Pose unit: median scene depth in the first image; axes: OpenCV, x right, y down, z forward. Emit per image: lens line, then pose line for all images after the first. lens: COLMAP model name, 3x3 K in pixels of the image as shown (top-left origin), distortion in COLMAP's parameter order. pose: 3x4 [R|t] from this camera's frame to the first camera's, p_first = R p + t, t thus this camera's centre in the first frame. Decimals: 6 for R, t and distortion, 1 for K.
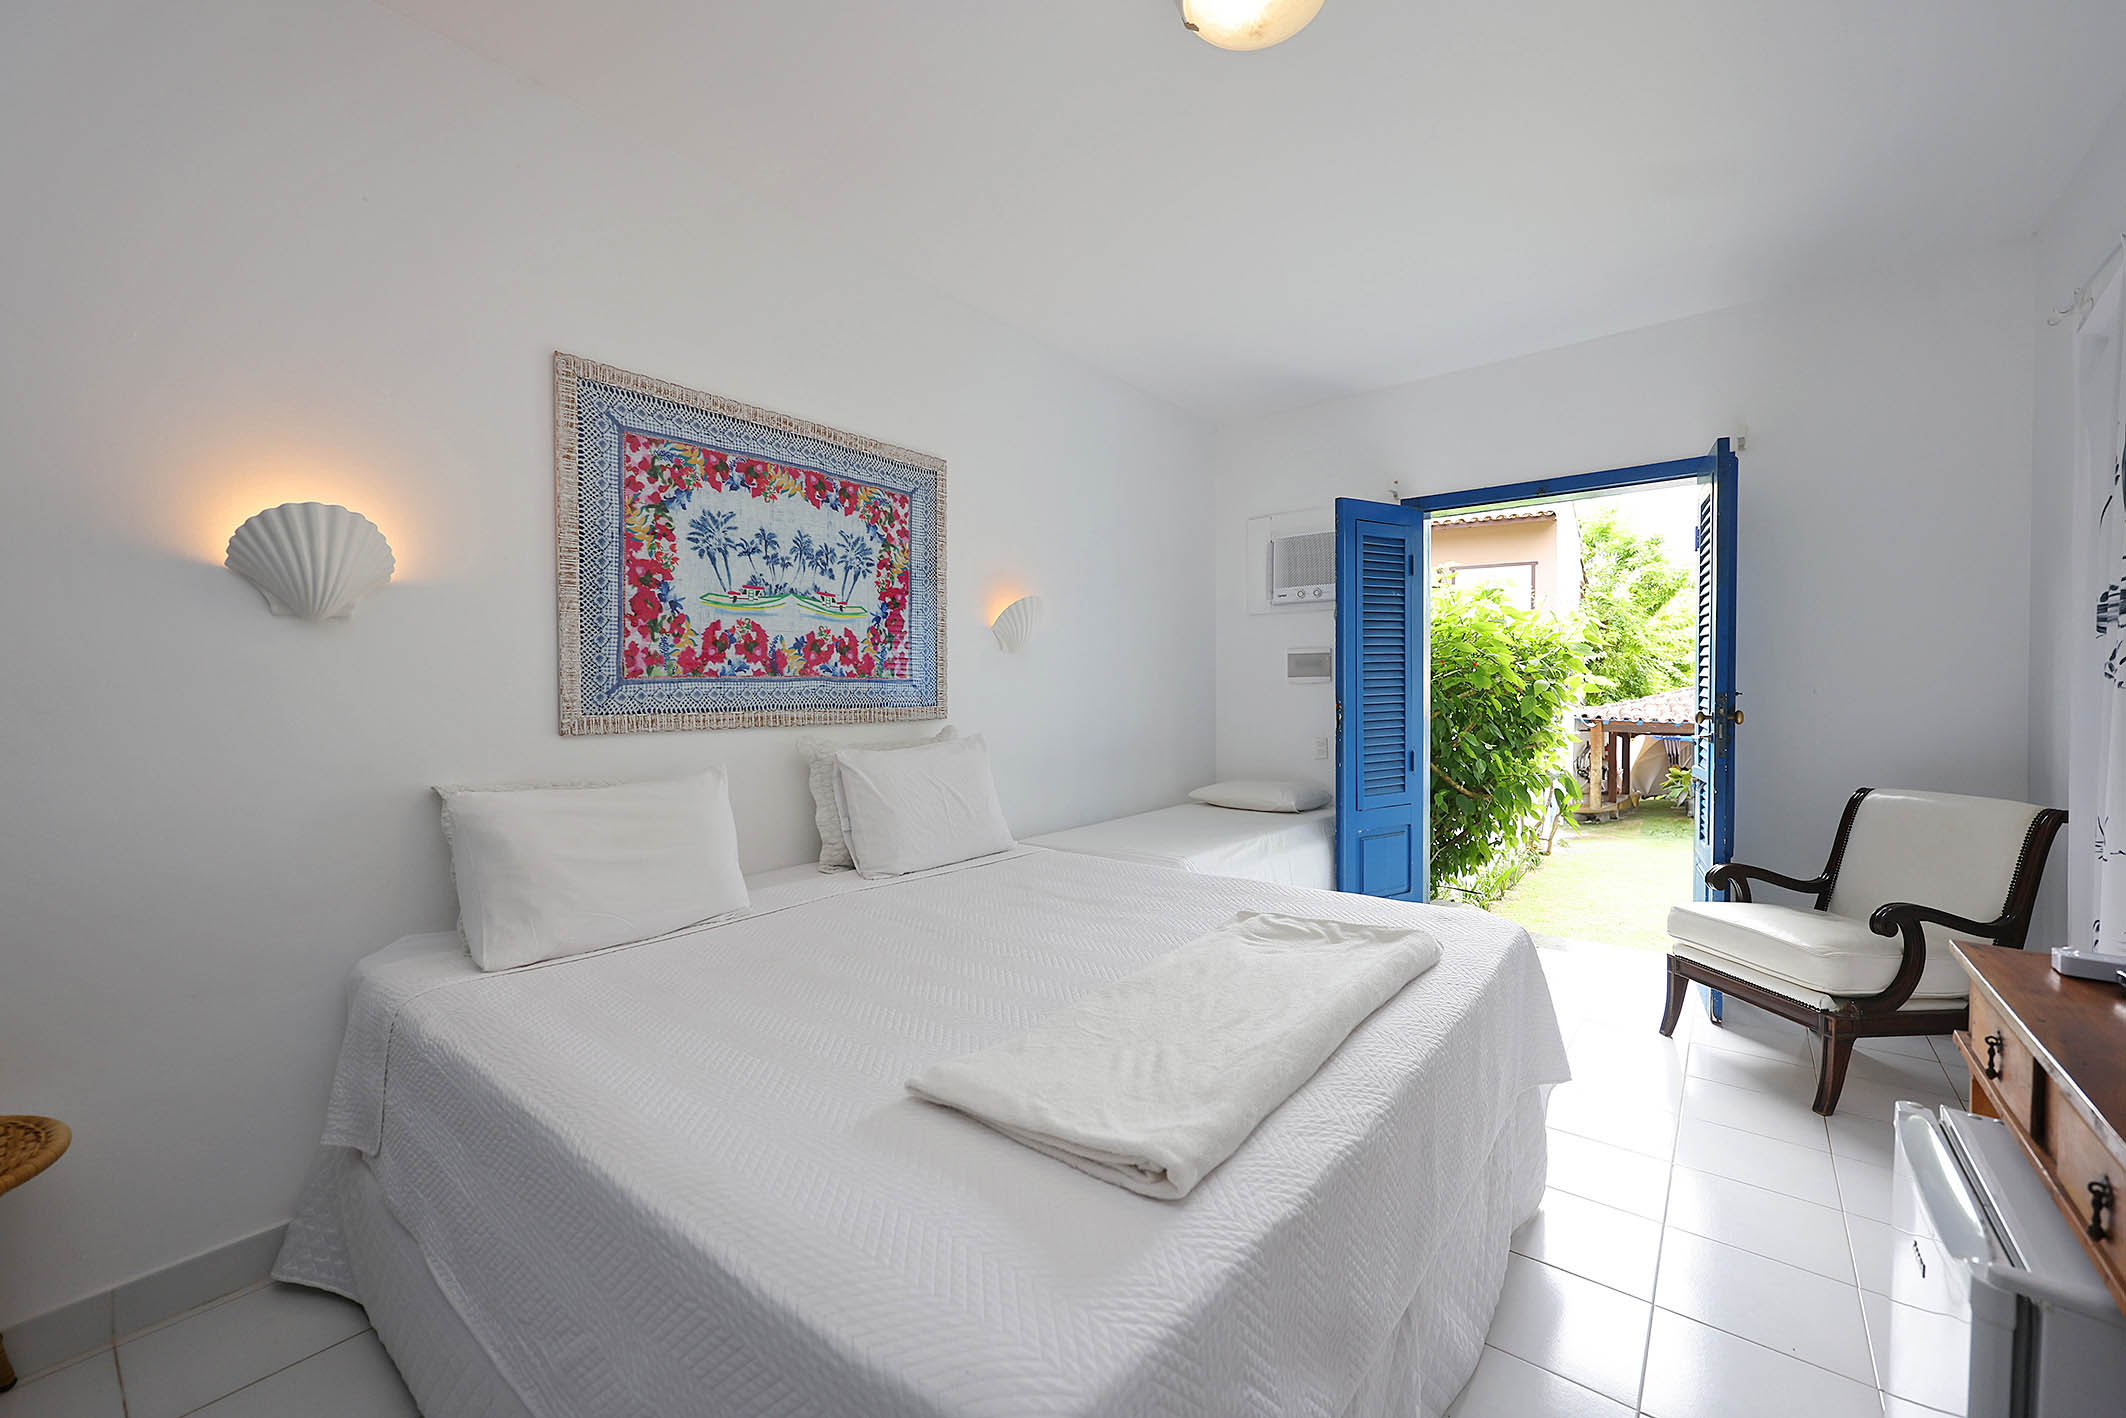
lens RADIAL K [[852.6, 0, 1054.0], [0, 852.6, 700.5], [0, 0, 1]] dist [-0.000962, -0.000004]
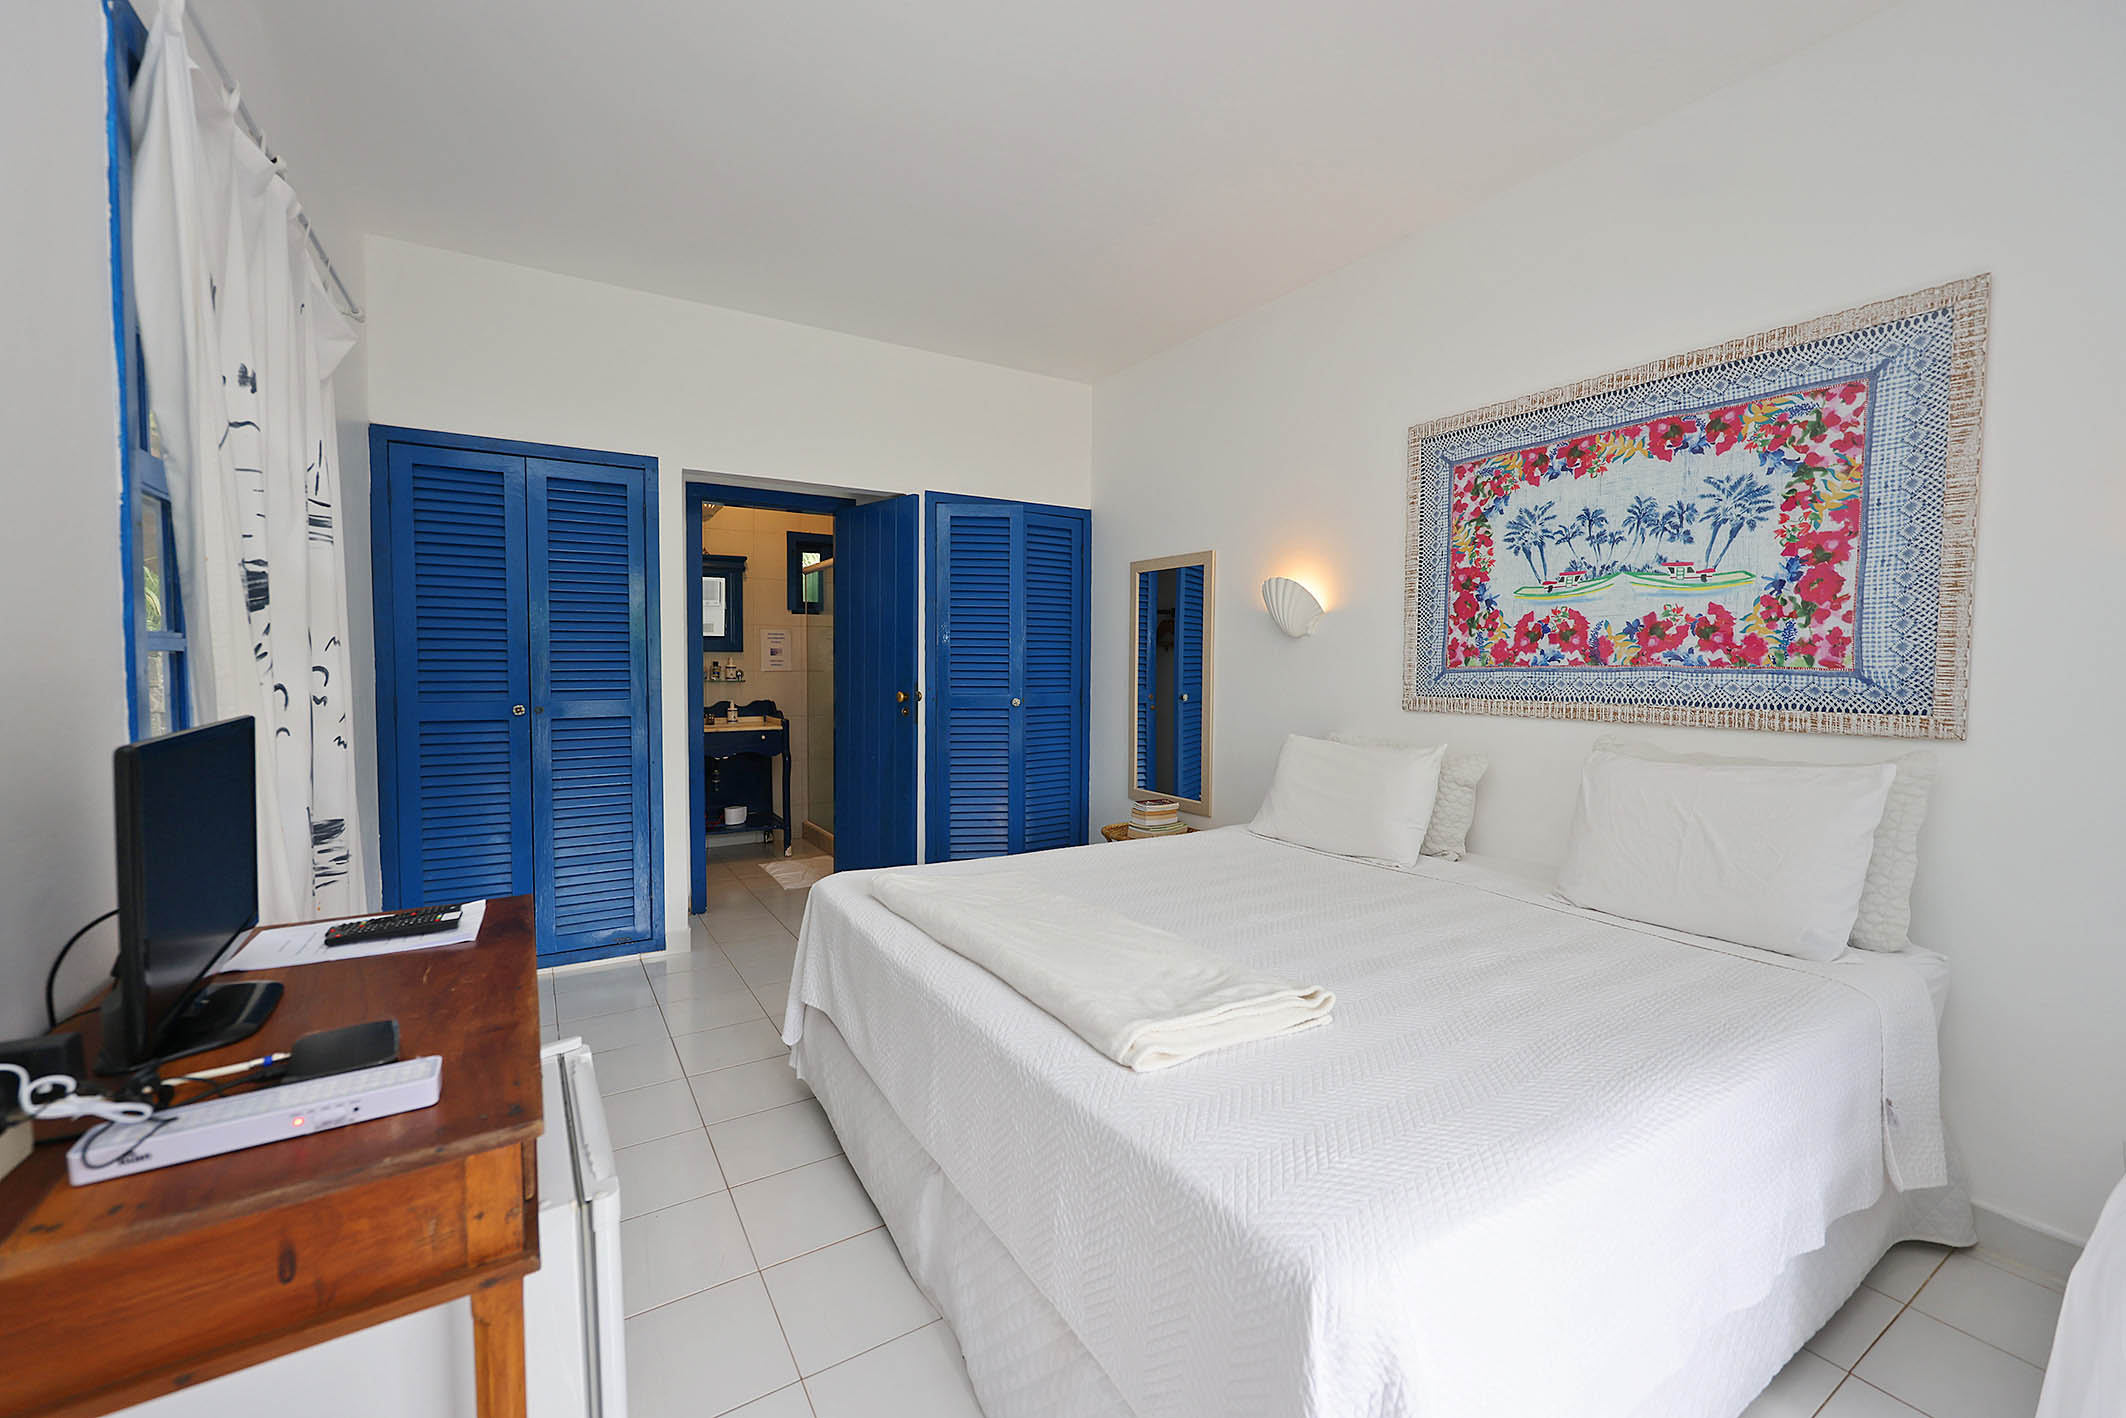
lens RADIAL K [[852.6, 0, 1054.0], [0, 852.6, 700.5], [0, 0, 1]] dist [-0.000962, -0.000004]
pose [[-0.334735, 0.040636, -0.941436, 0.748558], [-0.020582, 0.998516, 0.050418, -0.026041], [0.942088, 0.036253, -0.333402, 0.773837]]
